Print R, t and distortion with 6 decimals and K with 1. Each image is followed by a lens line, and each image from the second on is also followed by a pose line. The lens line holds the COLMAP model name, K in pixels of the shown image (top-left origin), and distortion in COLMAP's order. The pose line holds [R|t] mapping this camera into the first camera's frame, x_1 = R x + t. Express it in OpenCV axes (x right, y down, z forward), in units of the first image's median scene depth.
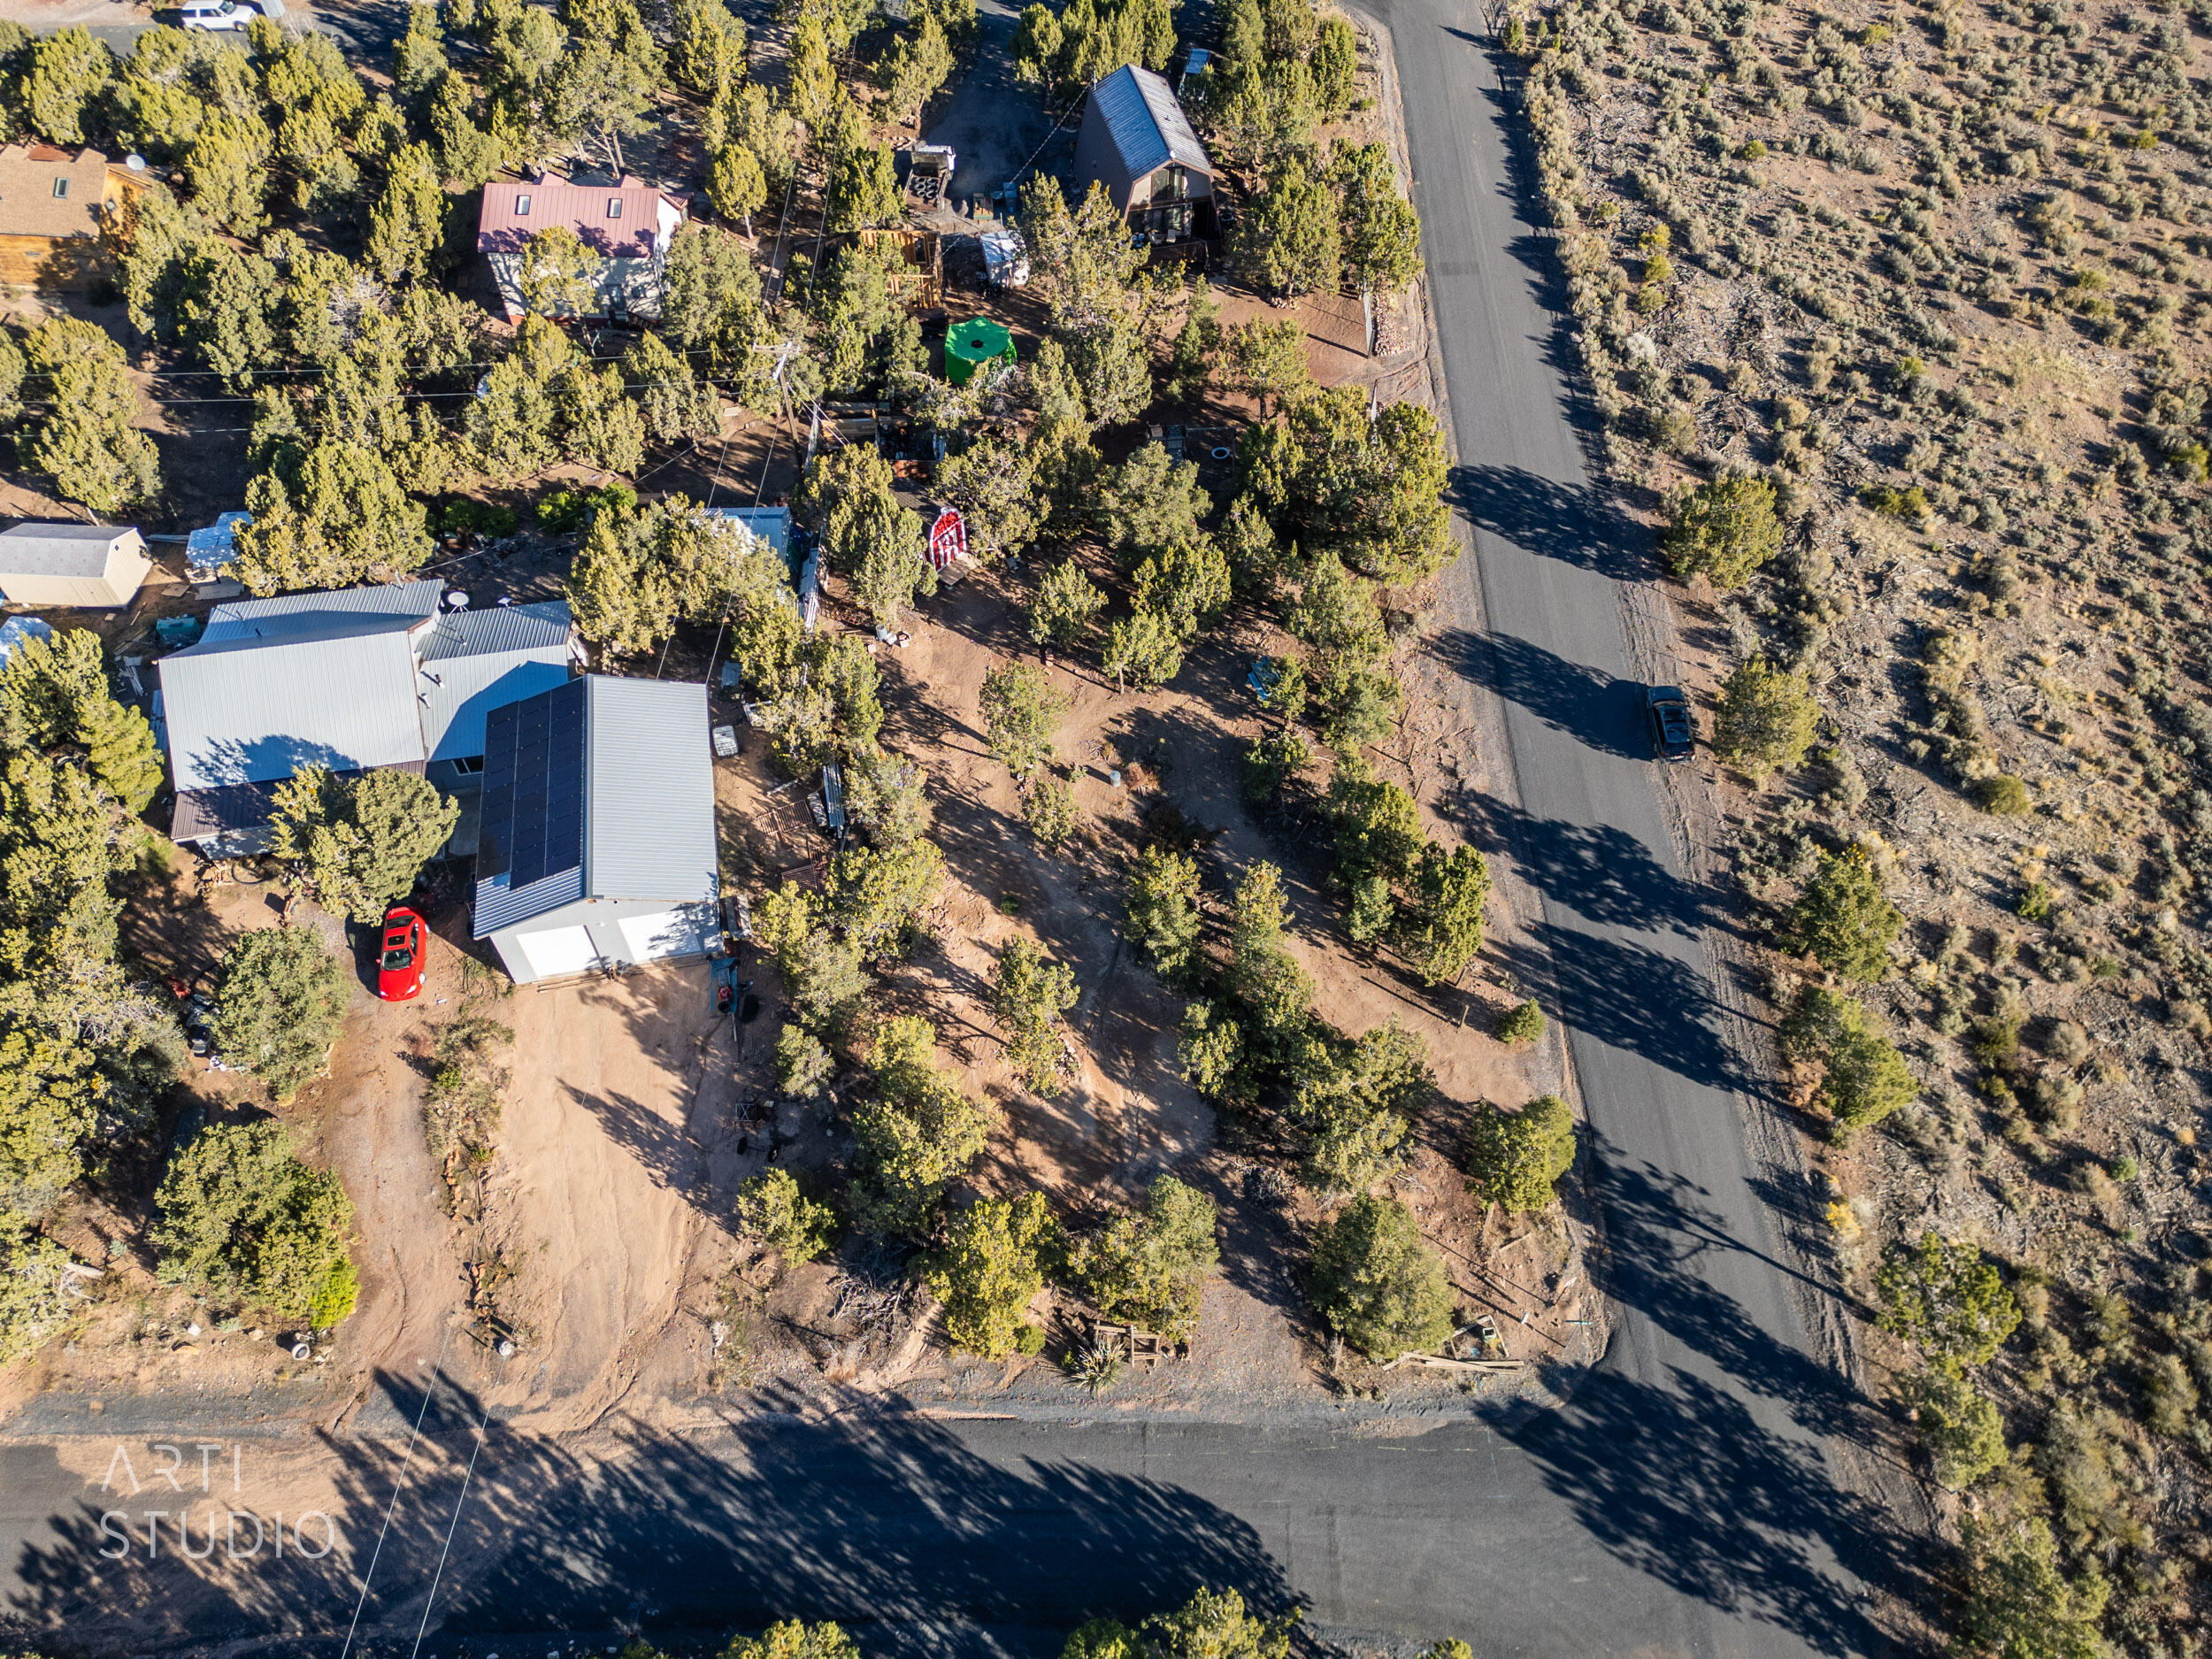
lens RADIAL K [[1538.6, 0, 1106.6], [0, 1538.6, 825.1], [0, 0, 1]] dist [0.089151, -0.085401]
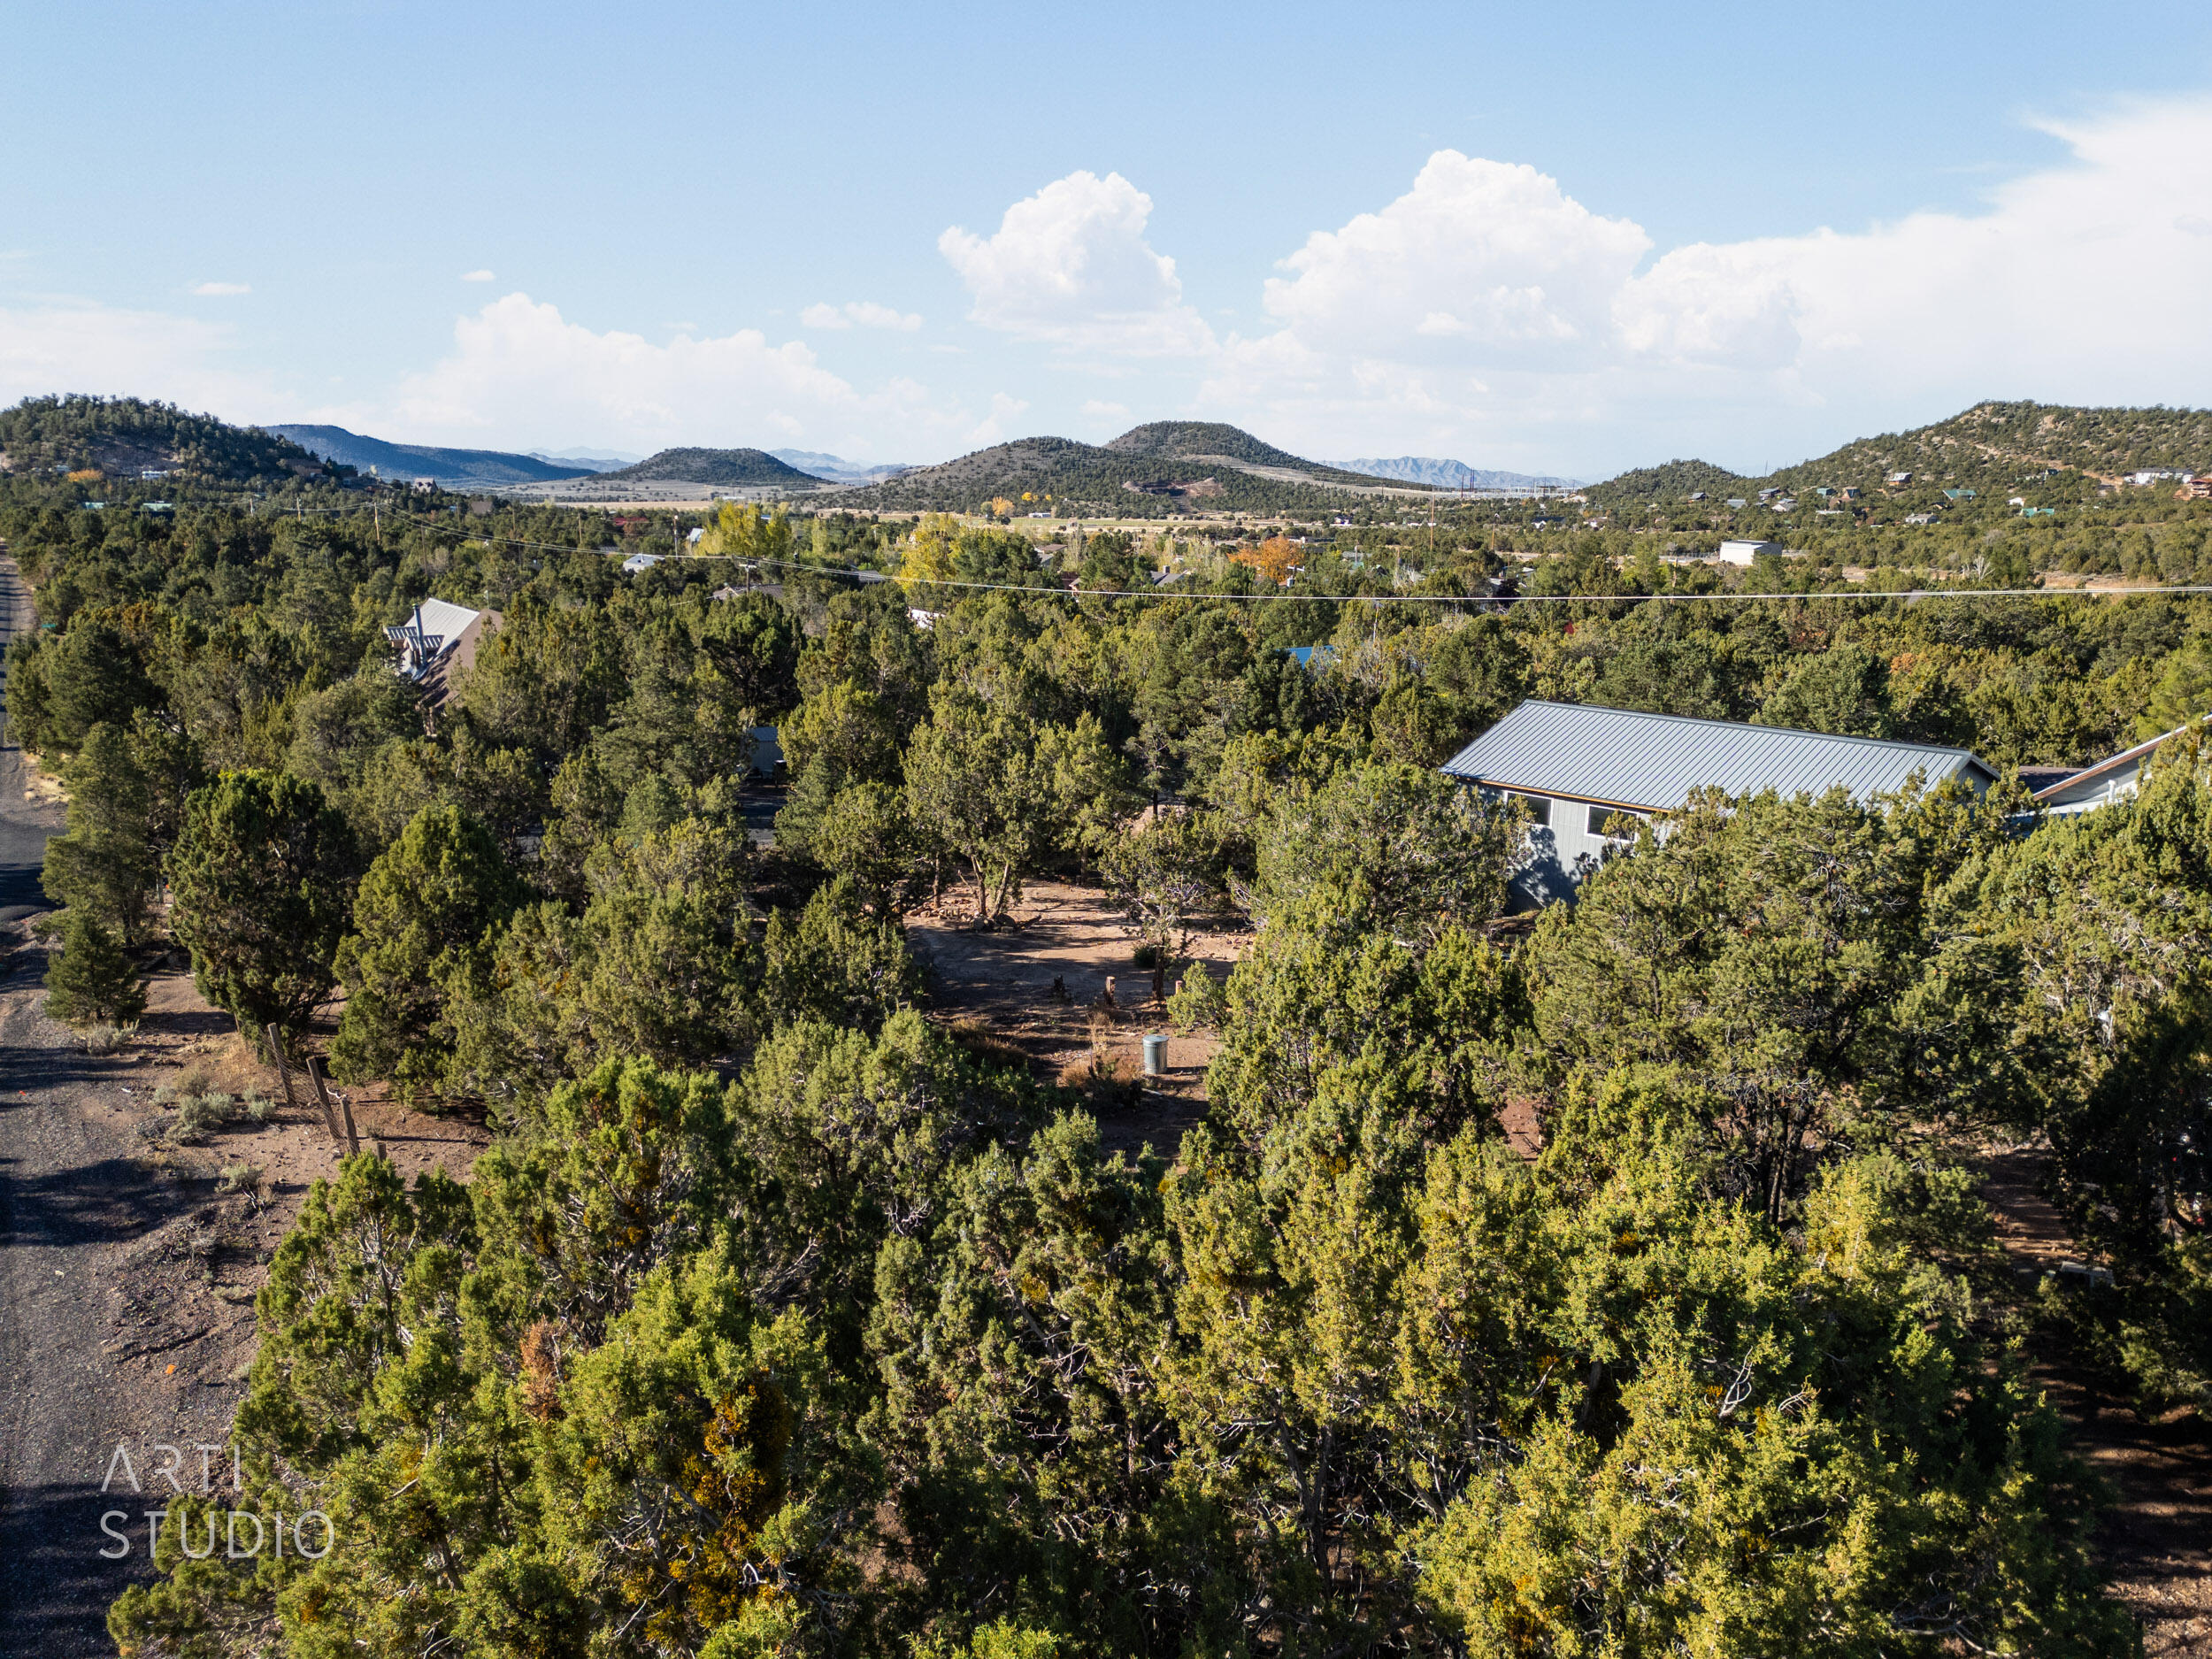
lens RADIAL K [[1538.6, 0, 1106.6], [0, 1538.6, 825.1], [0, 0, 1]] dist [0.089151, -0.085401]
pose [[-0.825997, 0.113721, -0.552083, 0.249009], [-0.453706, 0.447064, 0.770899, -0.389272], [0.334484, 0.887244, -0.317677, 1.114793]]
